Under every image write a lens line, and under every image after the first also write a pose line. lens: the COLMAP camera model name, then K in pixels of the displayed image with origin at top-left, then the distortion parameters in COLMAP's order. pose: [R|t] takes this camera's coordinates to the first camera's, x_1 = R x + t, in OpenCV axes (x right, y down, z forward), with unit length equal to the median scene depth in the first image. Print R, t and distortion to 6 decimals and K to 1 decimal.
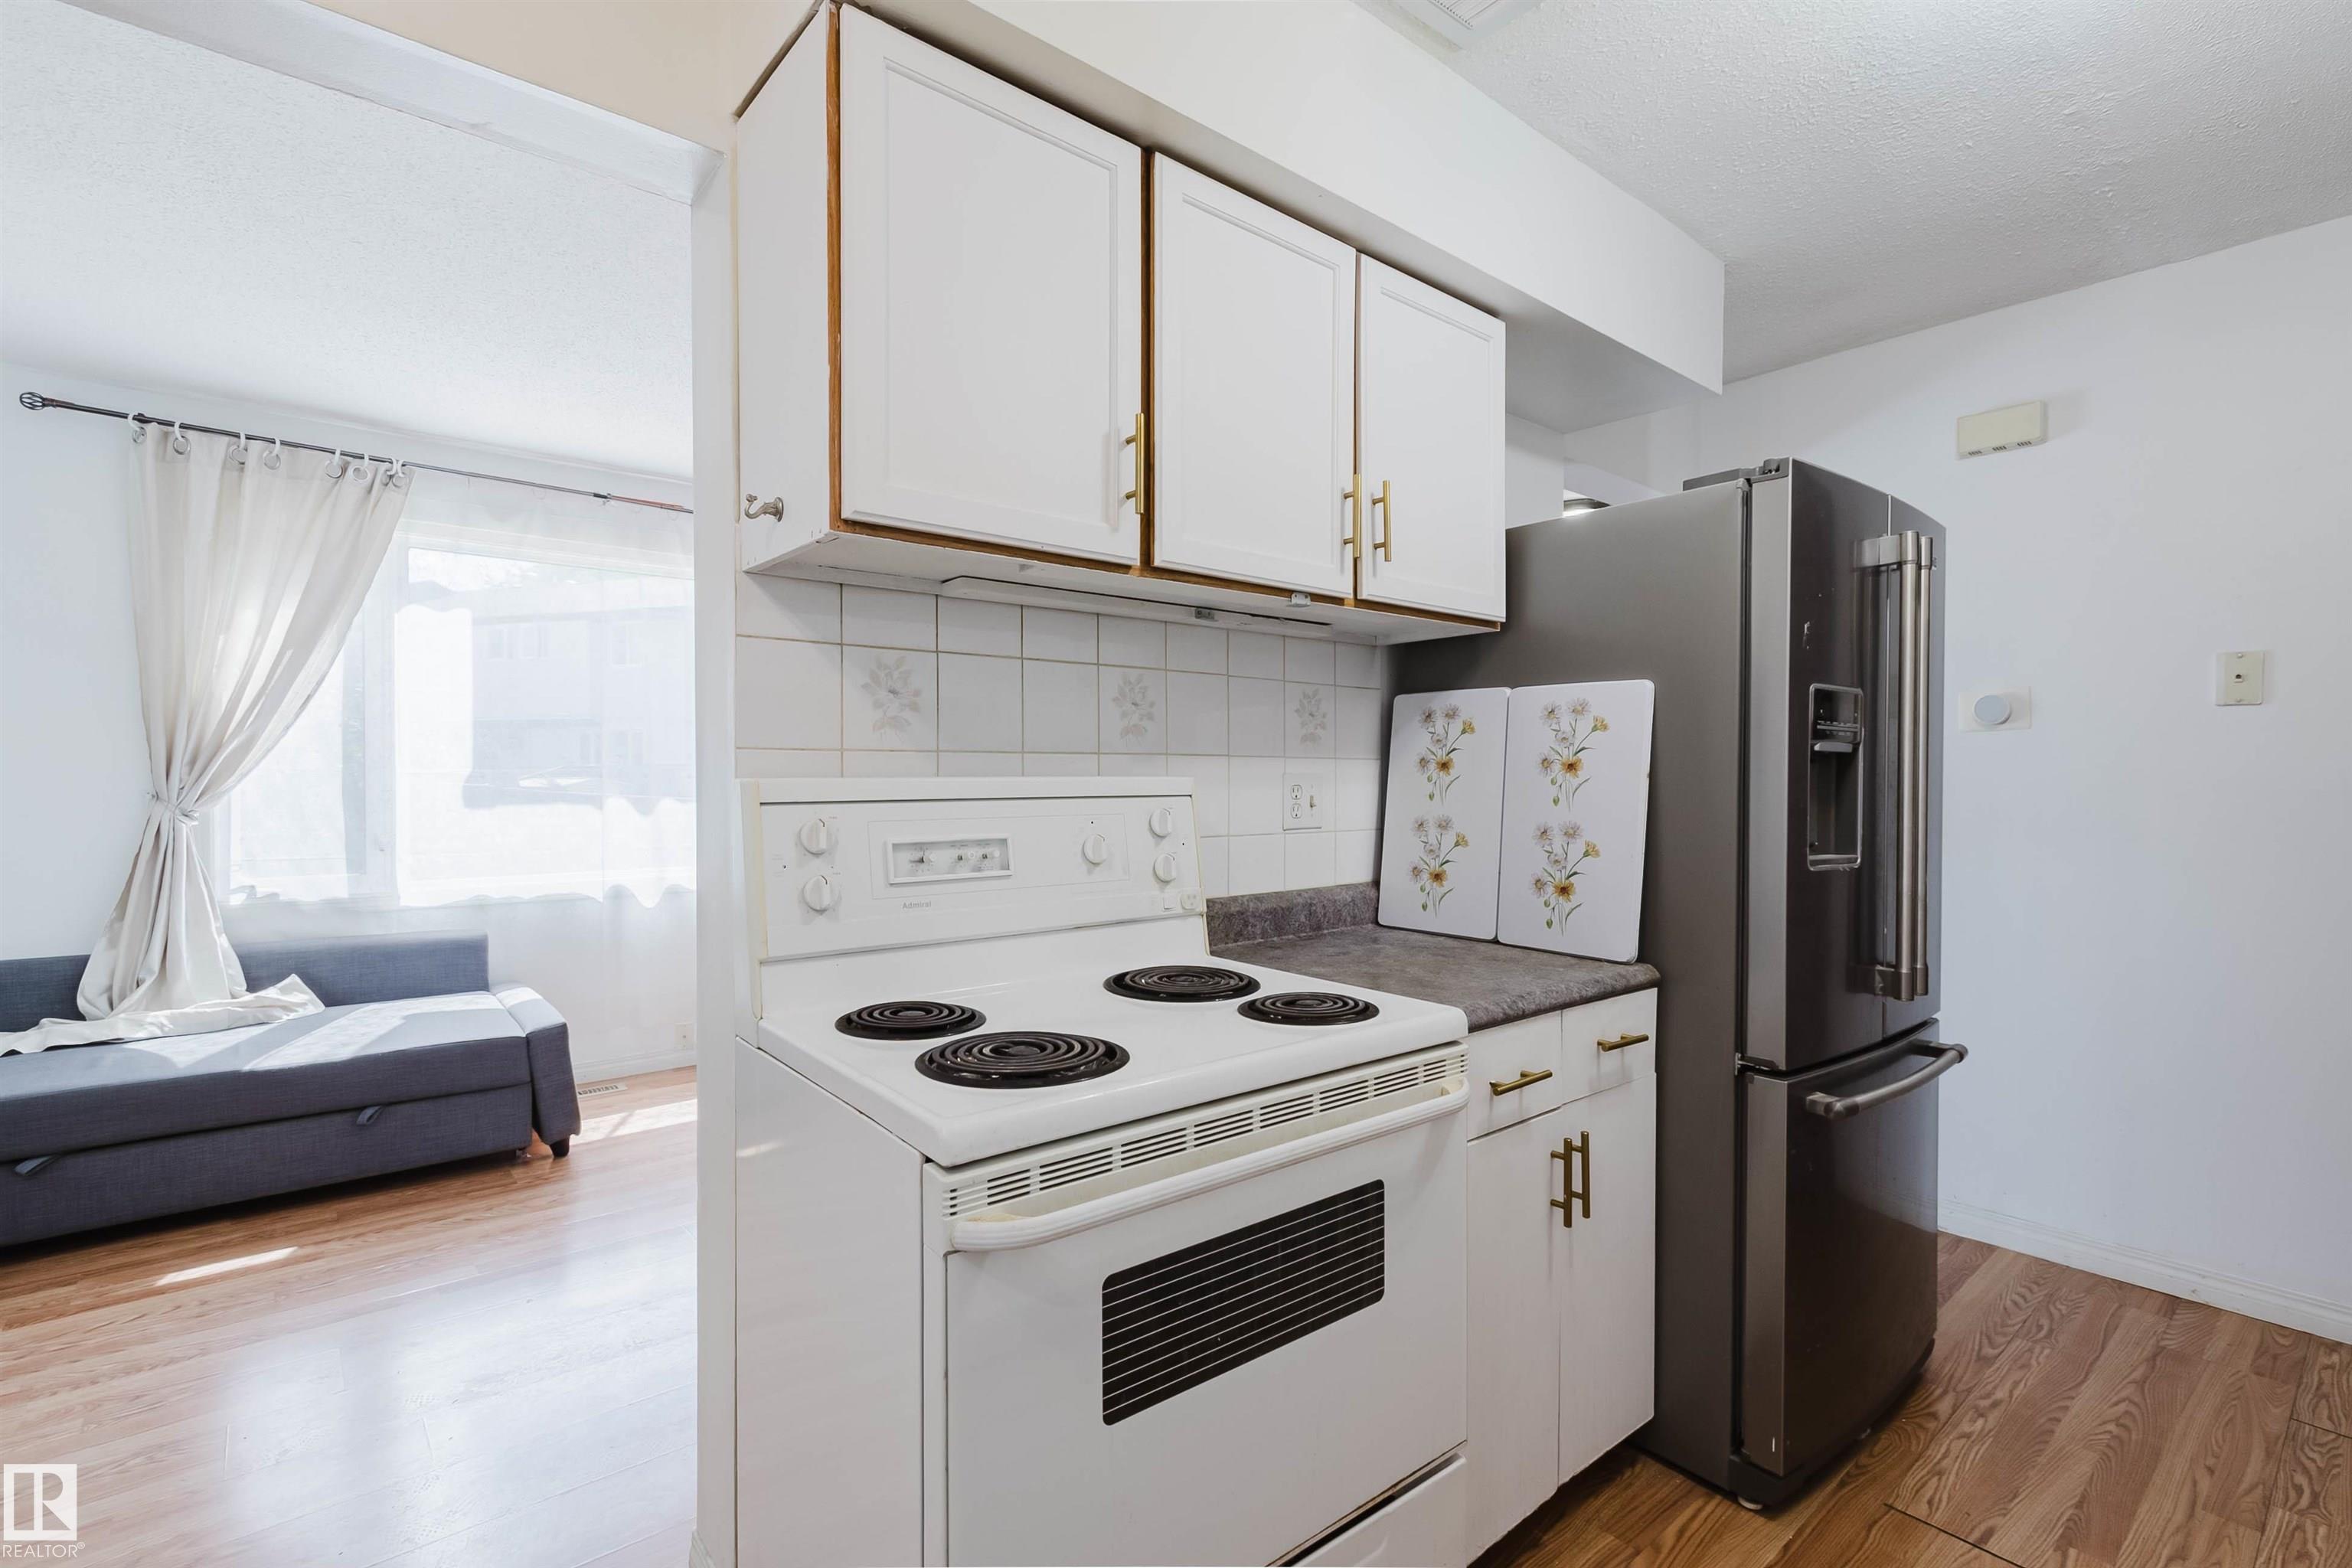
lens RADIAL K [[1072.4, 0, 1167.5], [0, 1072.4, 786.0], [0, 0, 1]] dist [0.001290, 0.000402]
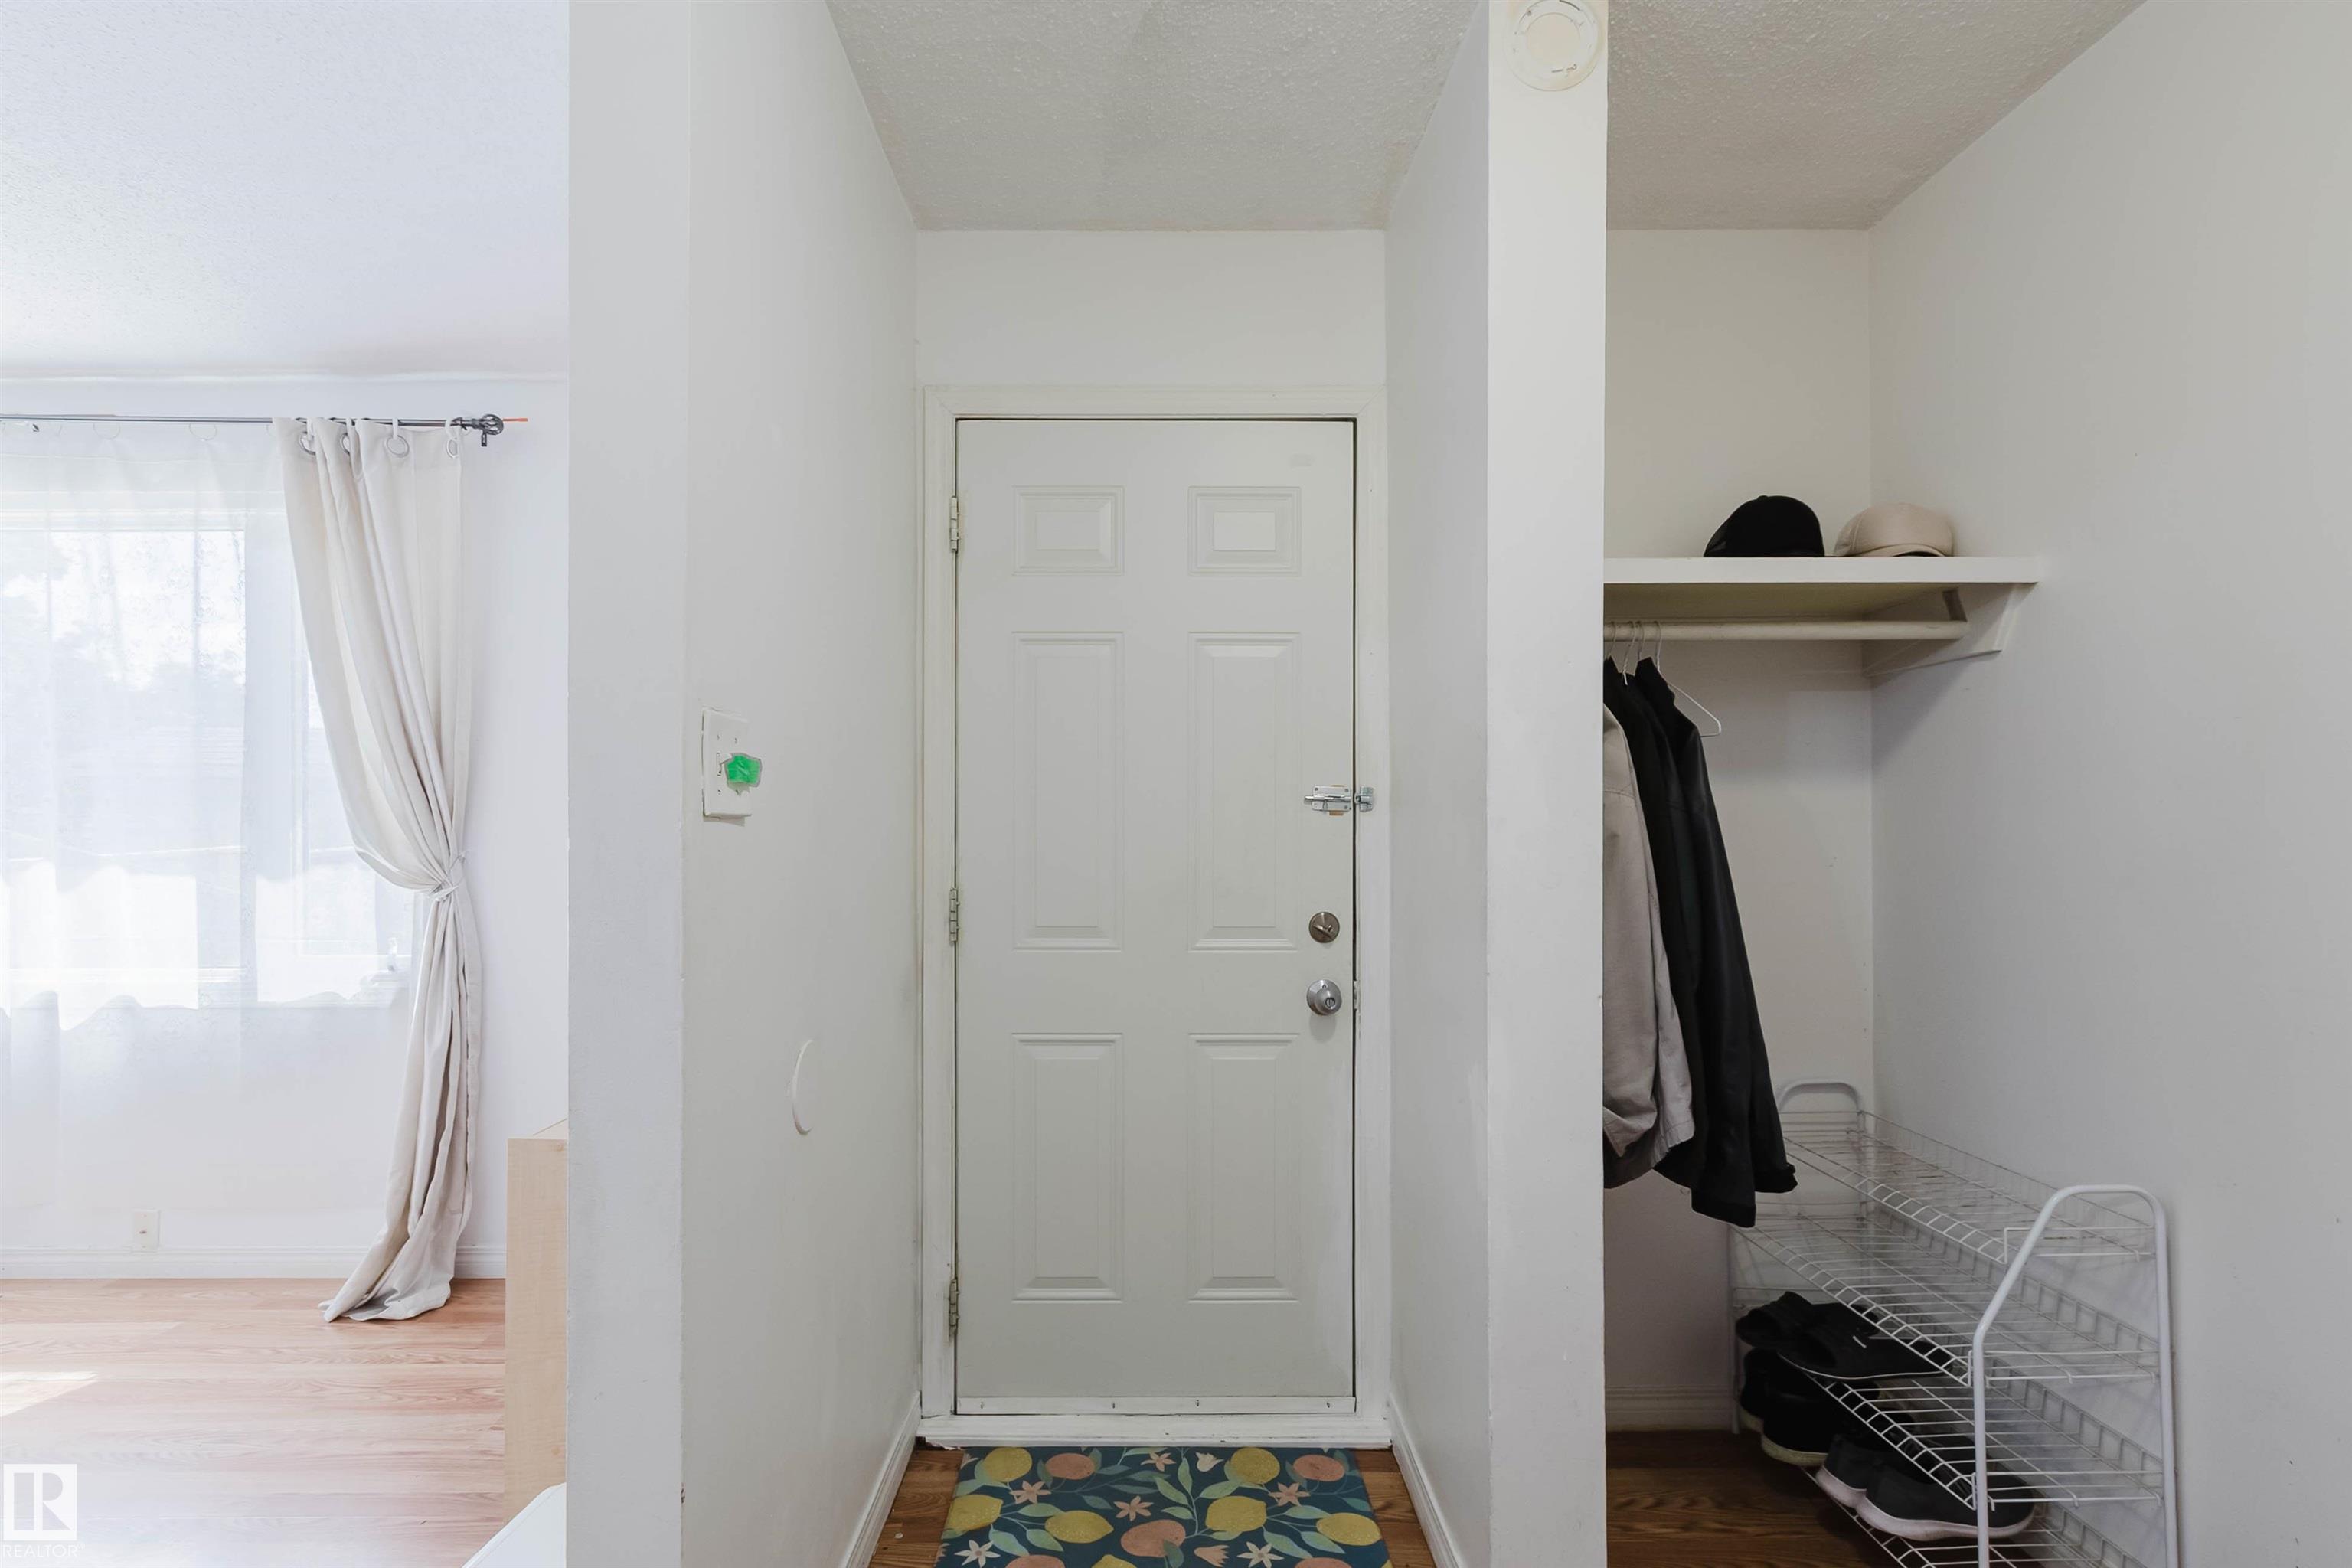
lens RADIAL K [[1075.8, 0, 1169.9], [0, 1075.8, 825.3], [0, 0, 1]] dist [-0.000549, -0.000183]
pose [[0.774802, -0.004436, -0.632189, 0.518728], [-0.005042, 0.999900, -0.013195, -0.008373], [0.632184, 0.013411, 0.774702, 1.033366]]
